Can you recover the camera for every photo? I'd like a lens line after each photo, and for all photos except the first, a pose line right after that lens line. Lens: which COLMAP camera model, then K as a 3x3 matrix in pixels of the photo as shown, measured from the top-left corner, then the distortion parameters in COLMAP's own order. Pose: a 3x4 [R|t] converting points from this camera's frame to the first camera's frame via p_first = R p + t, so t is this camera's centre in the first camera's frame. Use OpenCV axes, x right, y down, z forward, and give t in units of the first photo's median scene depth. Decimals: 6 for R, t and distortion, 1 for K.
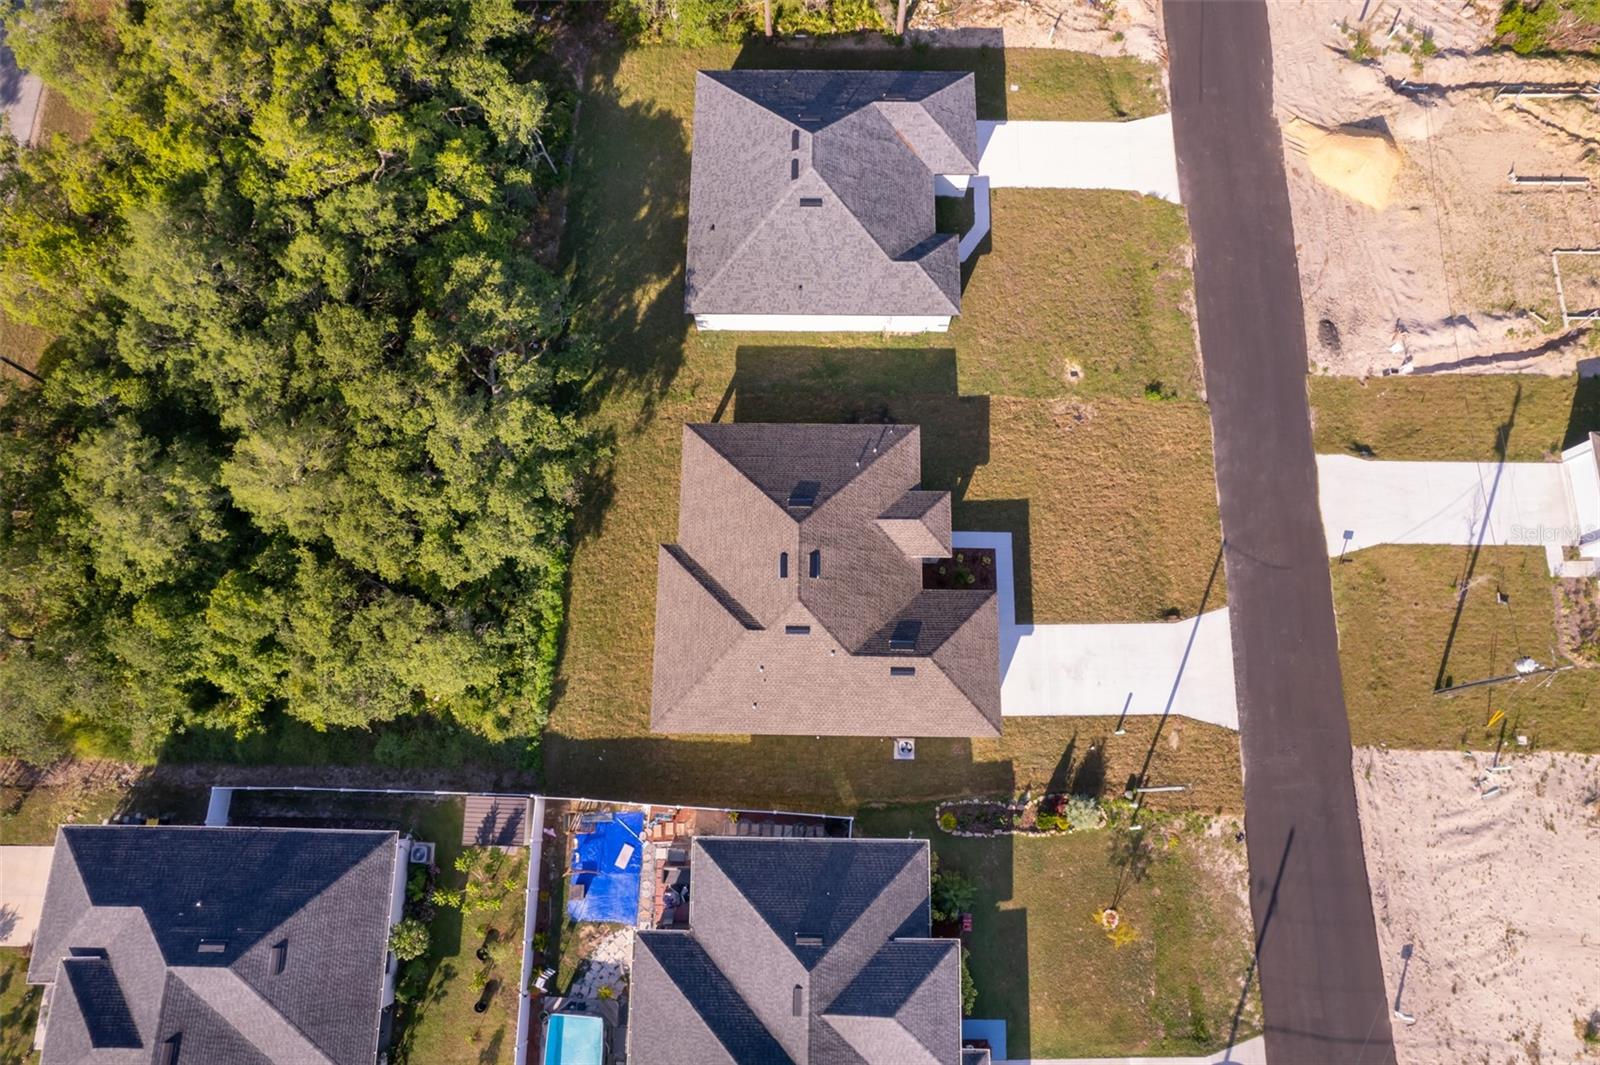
lens RADIAL K [[1030.7, 0, 804.2], [0, 1030.7, 540.6], [0, 0, 1]] dist [-0.084624, 0.082963]
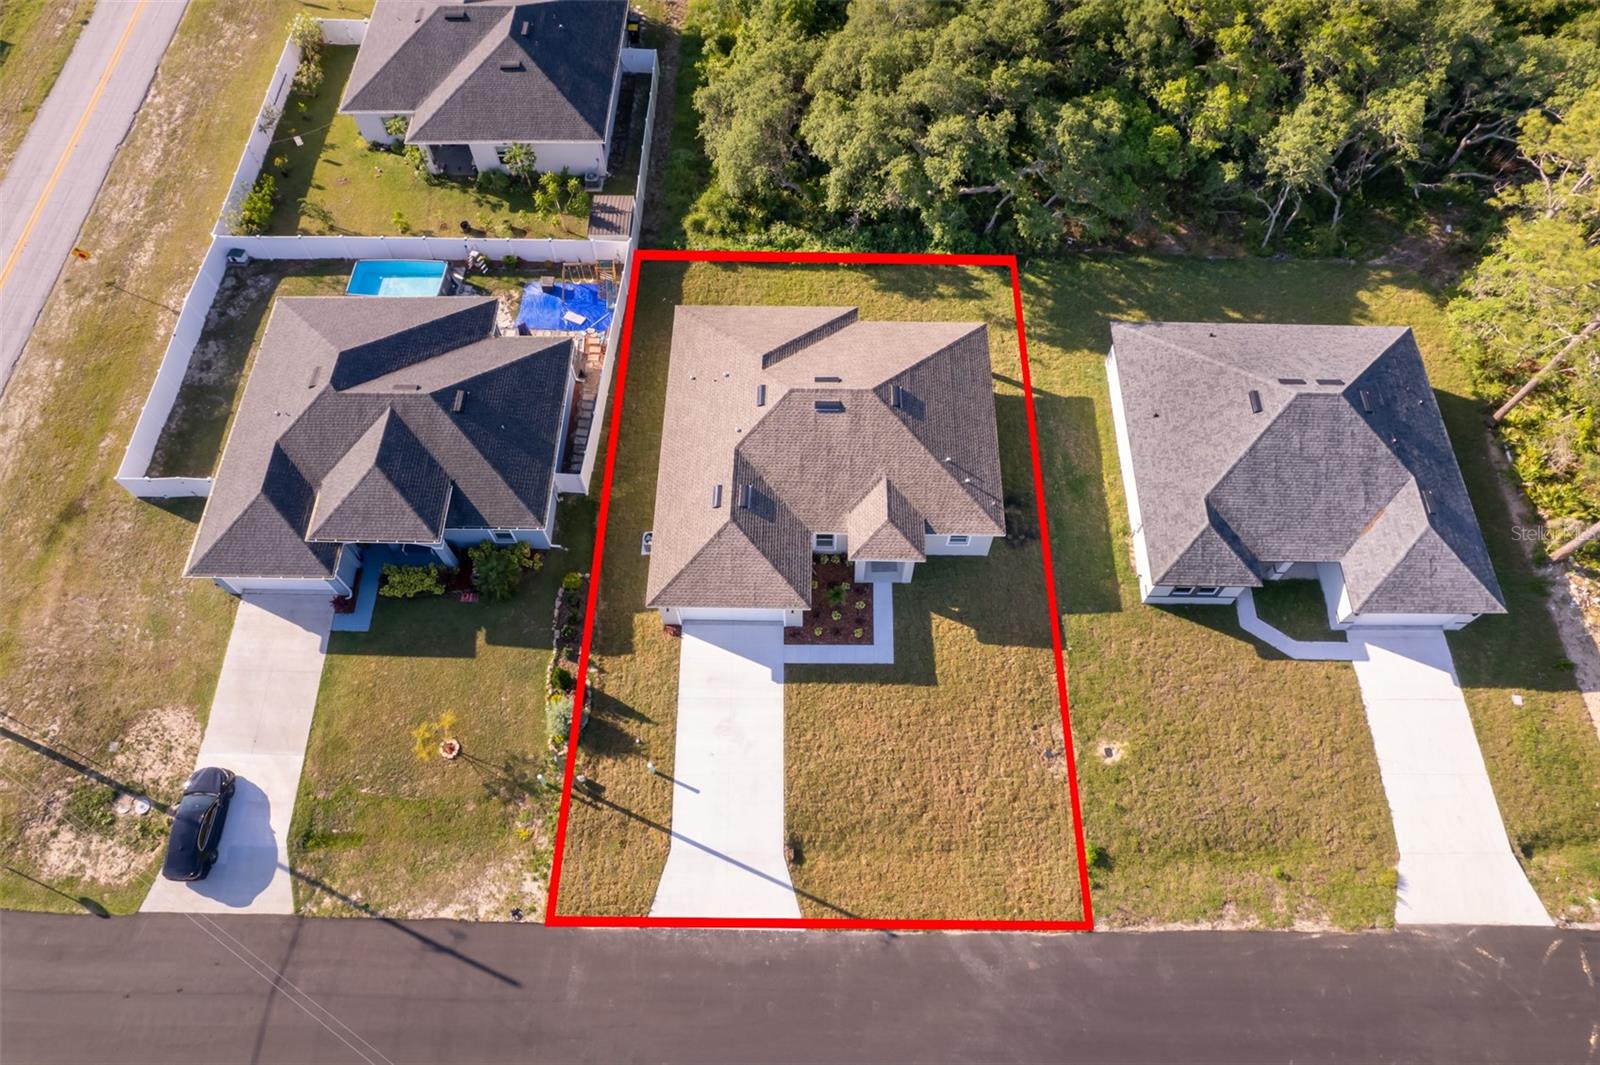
lens RADIAL K [[1030.7, 0, 804.2], [0, 1030.7, 540.6], [0, 0, 1]] dist [-0.084624, 0.082963]
pose [[-0.002246, 0.886685, -0.462368, 0.531140], [-0.966439, 0.116852, 0.228782, -0.149669], [0.256886, 0.447365, 0.856665, 0.220971]]
